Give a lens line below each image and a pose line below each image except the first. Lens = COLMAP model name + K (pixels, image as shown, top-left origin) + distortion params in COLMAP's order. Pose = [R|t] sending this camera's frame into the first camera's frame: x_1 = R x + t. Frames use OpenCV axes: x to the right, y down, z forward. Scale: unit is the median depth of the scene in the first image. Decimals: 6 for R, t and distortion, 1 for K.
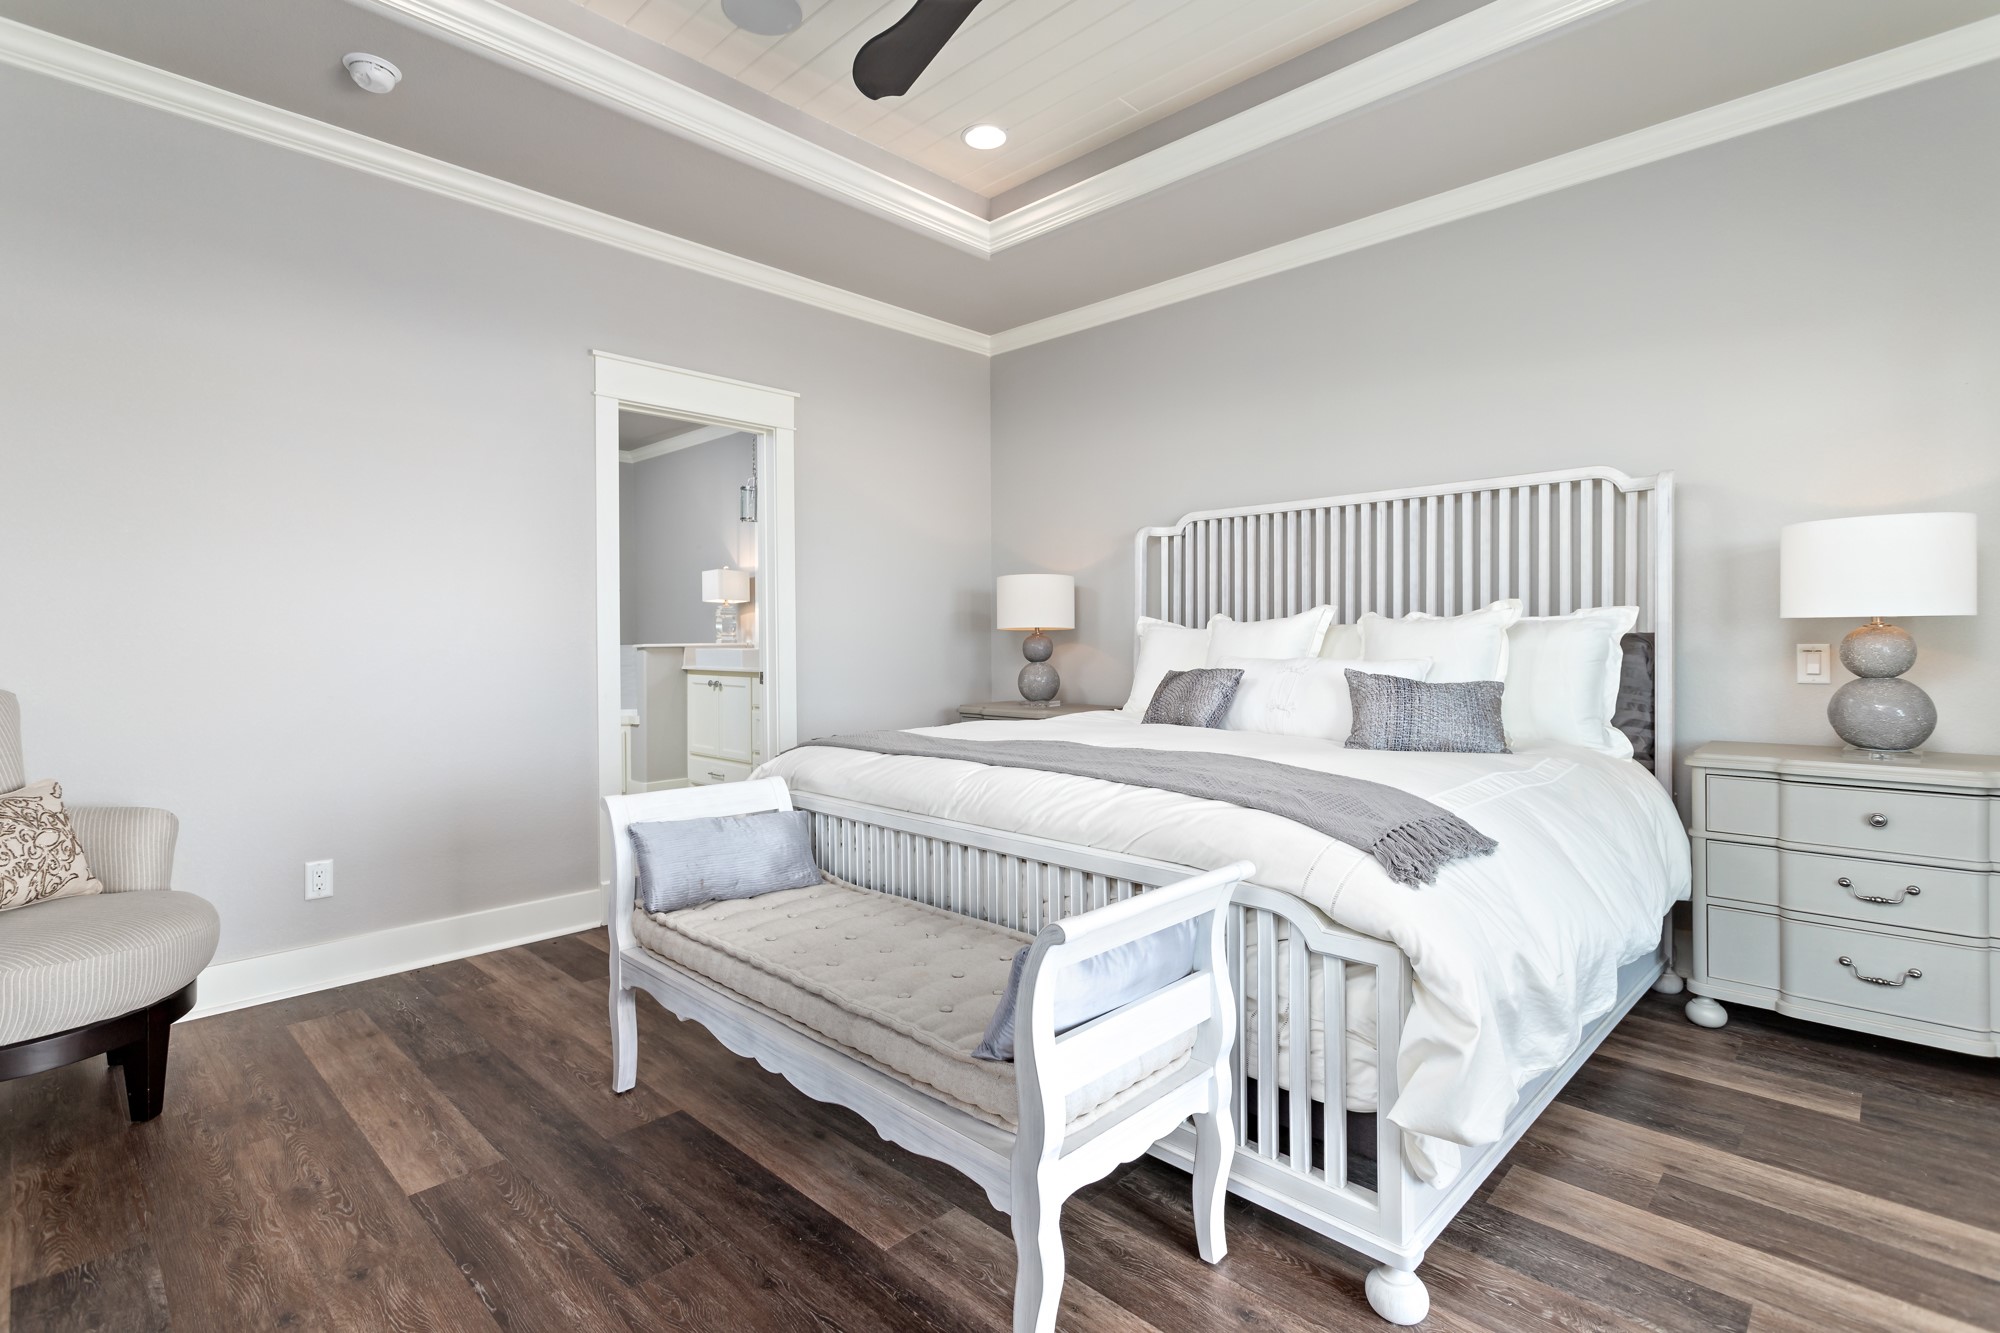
lens RADIAL K [[964.1, 0, 991.1], [0, 964.1, 635.4], [0, 0, 1]] dist [-0.000763, 0.000478]
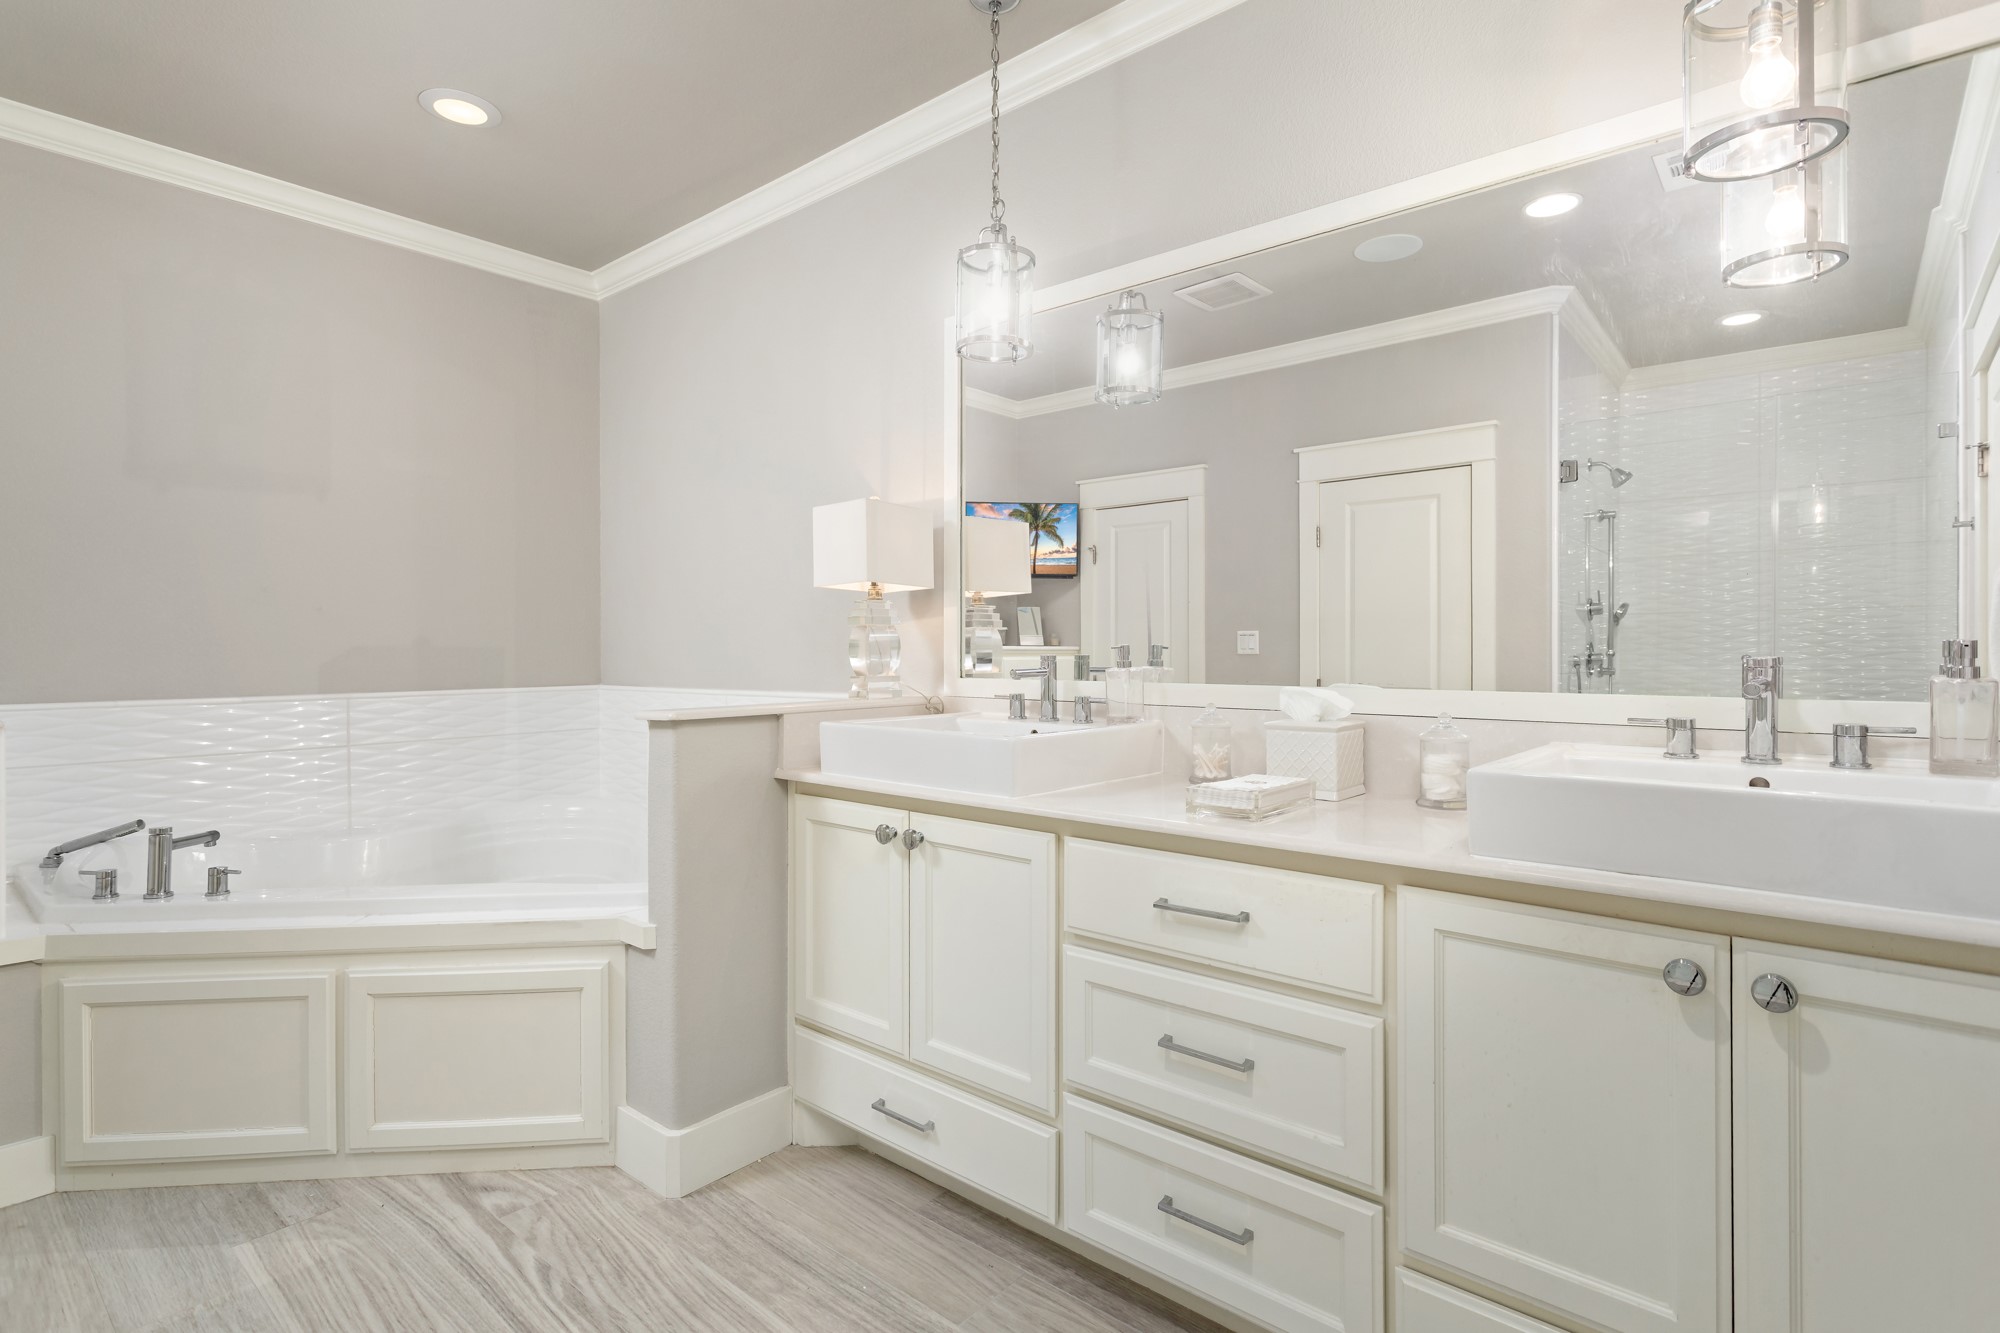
lens RADIAL K [[990.9, 0, 992.6], [0, 990.9, 650.9], [0, 0, 1]] dist [-0.000125, 0.000888]
pose [[0.997752, 0.002701, 0.066957, -0.257479], [-0.002745, 0.999996, 0.000561, -0.011061], [-0.066955, -0.000744, 0.997756, 0.617630]]
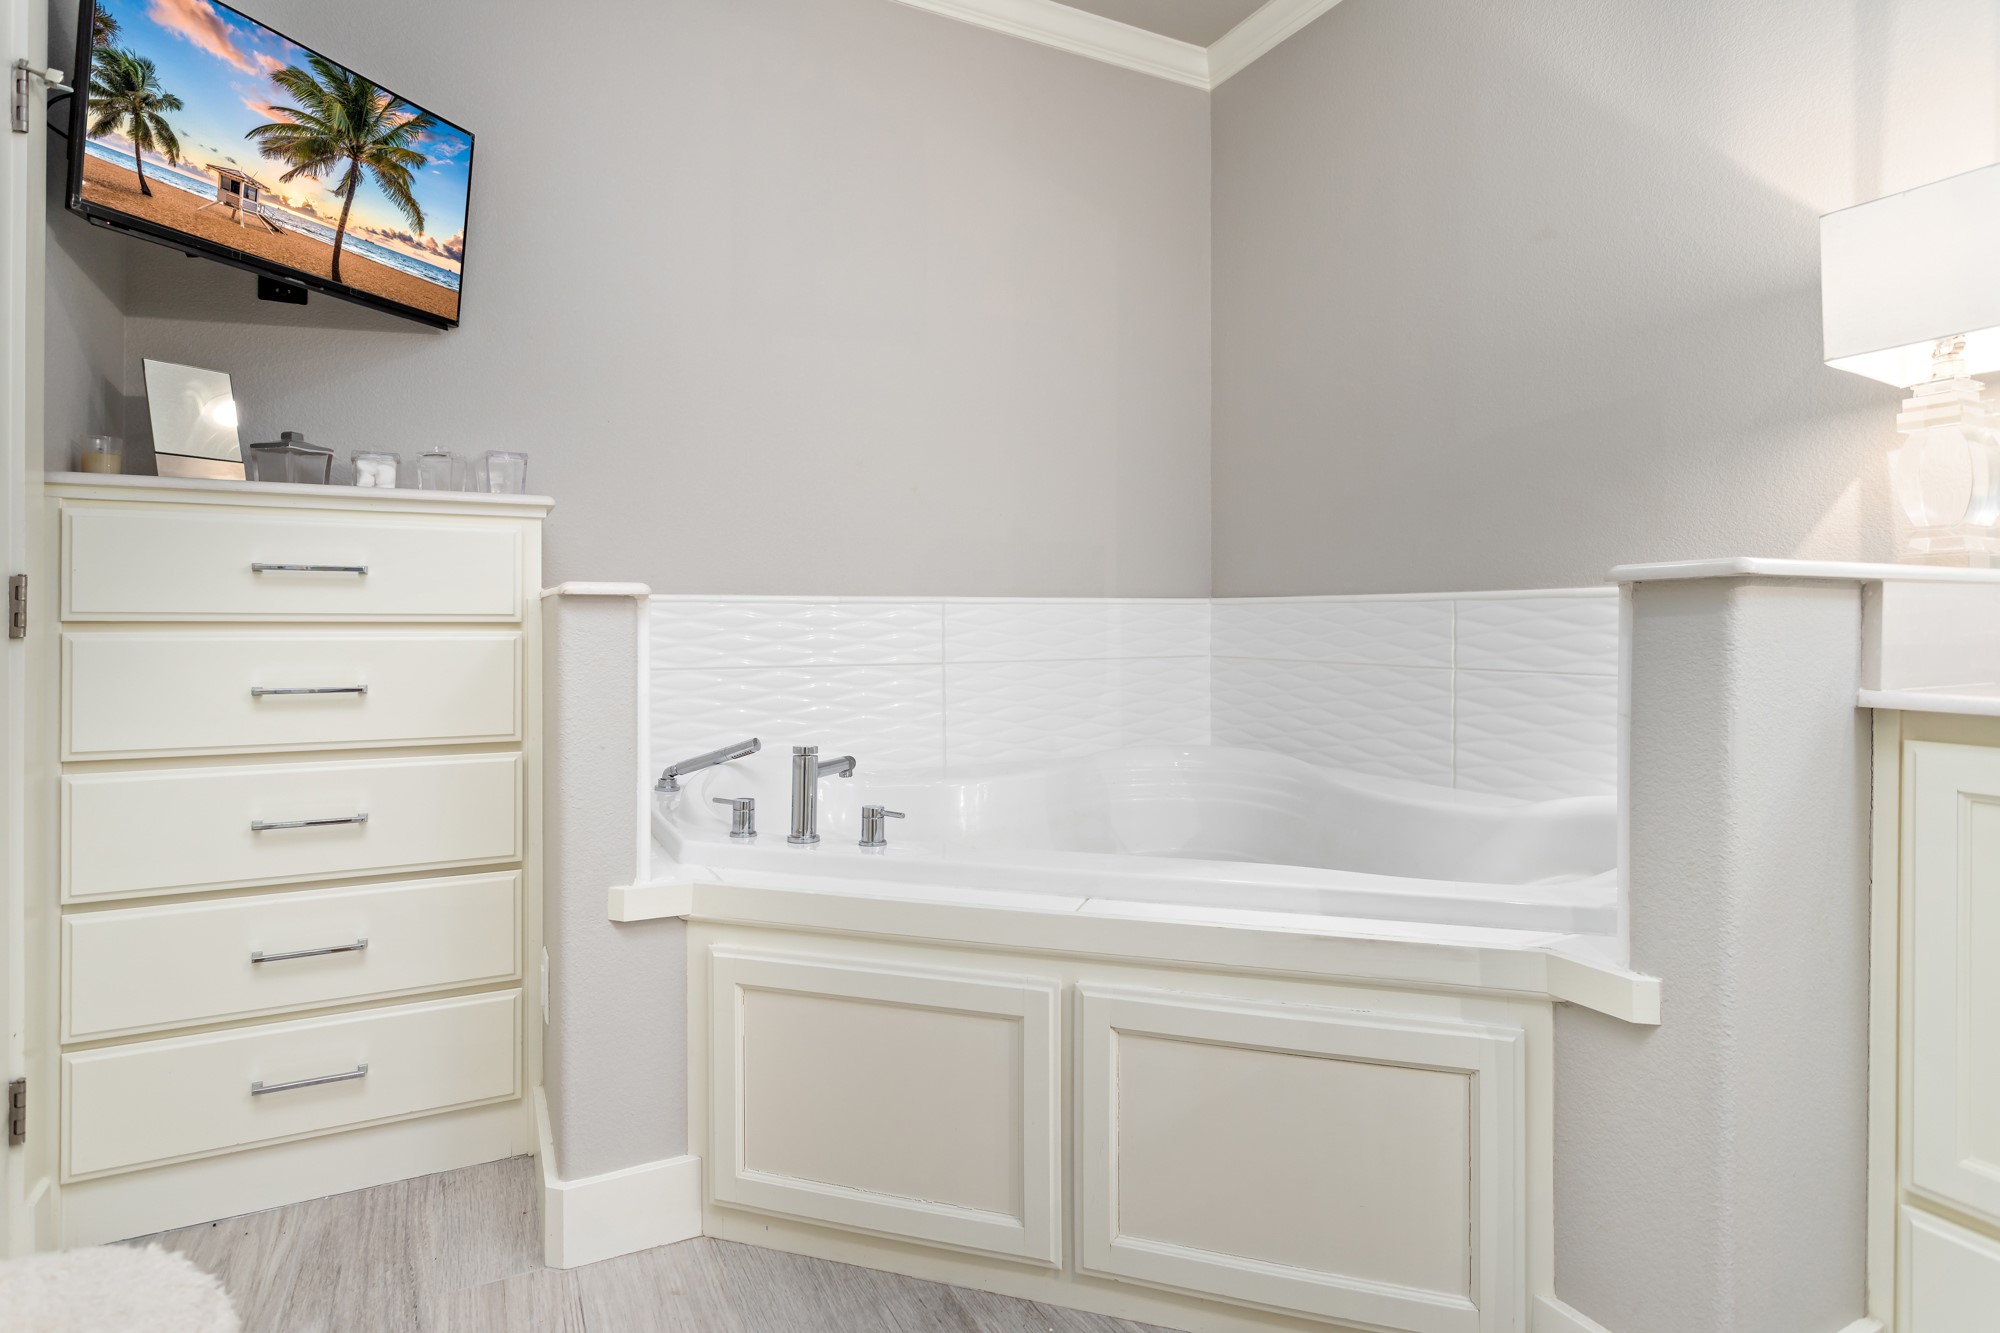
lens RADIAL K [[1075.0, 0, 997.7], [0, 1075.0, 617.1], [0, 0, 1]] dist [-0.000323, -0.001214]
pose [[0.949208, 0.007878, -0.314550, -0.393798], [-0.006903, 0.999967, 0.004213, 0.017774], [0.314573, -0.001828, 0.949232, 0.740192]]
